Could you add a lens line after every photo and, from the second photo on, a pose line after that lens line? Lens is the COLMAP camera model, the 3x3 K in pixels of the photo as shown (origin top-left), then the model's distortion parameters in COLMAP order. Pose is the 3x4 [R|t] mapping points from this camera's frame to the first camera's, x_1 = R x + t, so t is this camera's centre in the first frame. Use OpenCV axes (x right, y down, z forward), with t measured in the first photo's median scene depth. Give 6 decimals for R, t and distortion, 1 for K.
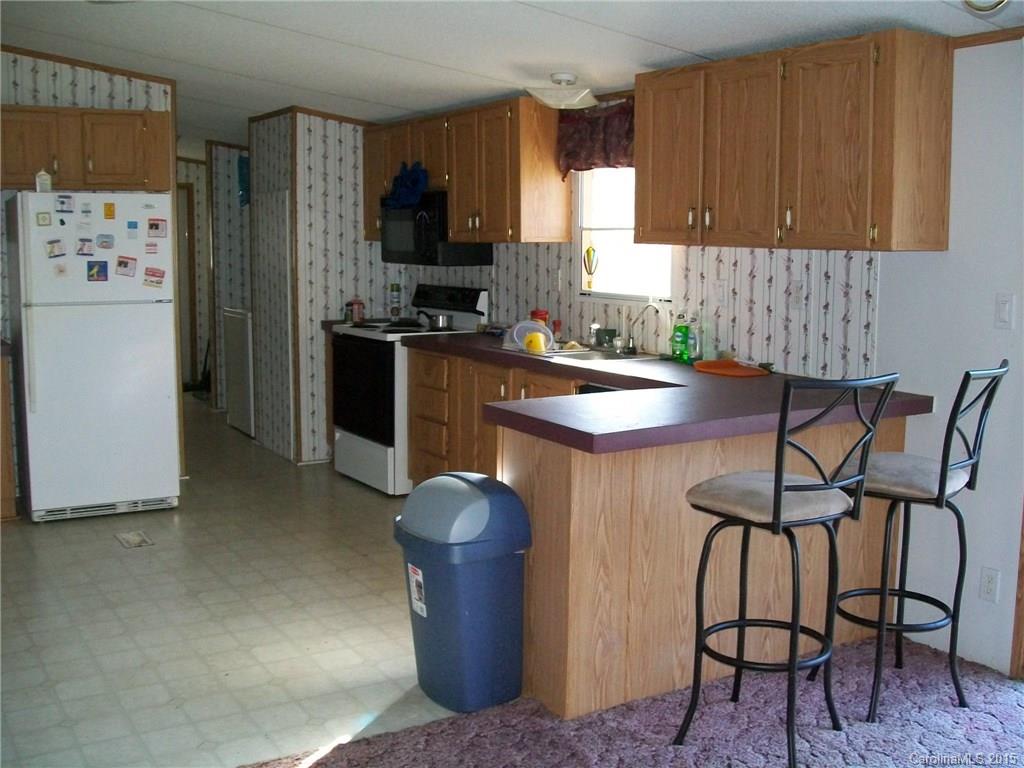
lens RADIAL K [[1107.9, 0, 512.0], [0, 1107.9, 384.0], [0, 0, 1]] dist [-0.187134, 0.177537]
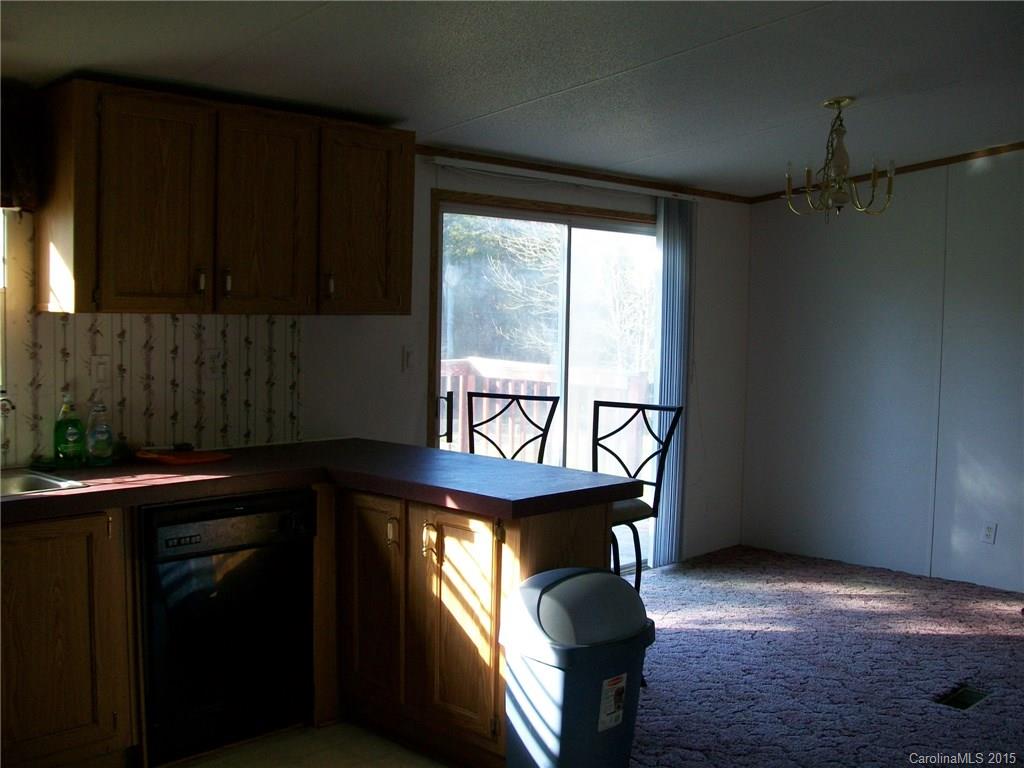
lens RADIAL K [[1107.9, 0, 512.0], [0, 1107.9, 384.0], [0, 0, 1]] dist [-0.187134, 0.177537]
pose [[-0.257139, -0.073482, 0.963577, -0.862197], [0.113223, 0.987947, 0.105555, -0.164208], [-0.959719, 0.136241, -0.245720, 1.207396]]
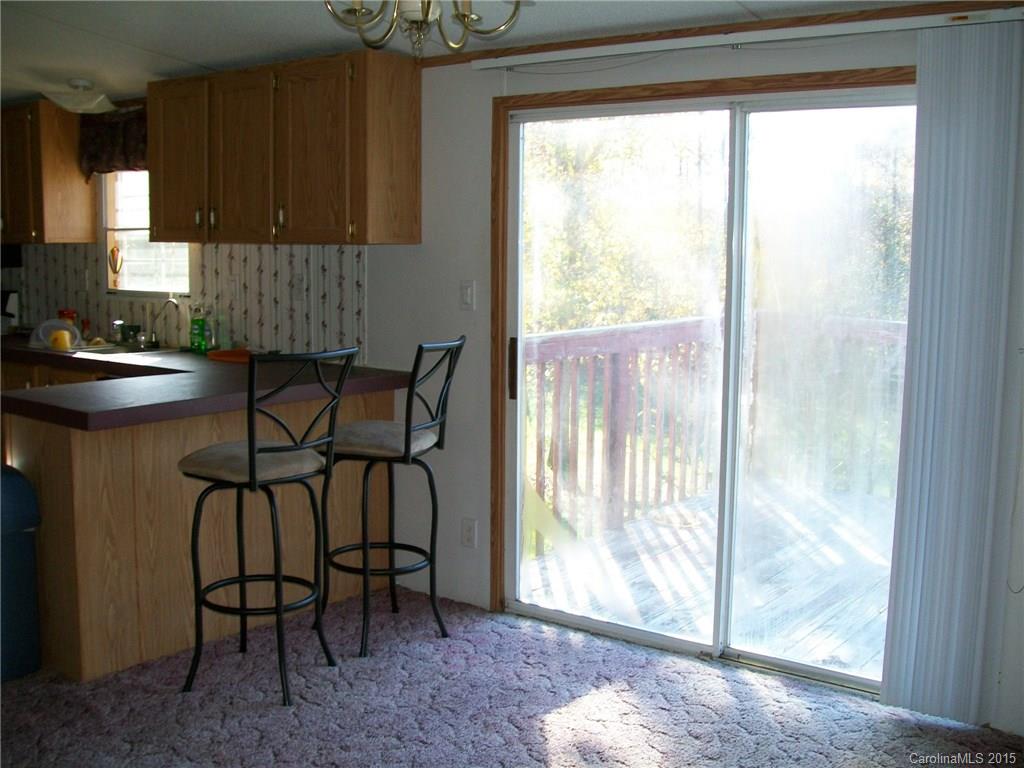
lens RADIAL K [[1107.9, 0, 512.0], [0, 1107.9, 384.0], [0, 0, 1]] dist [-0.187134, 0.177537]
pose [[0.929084, -0.040502, 0.367645, 0.060939], [0.042129, 0.999106, 0.003602, 0.025750], [-0.367462, 0.012141, 0.929959, -0.126688]]
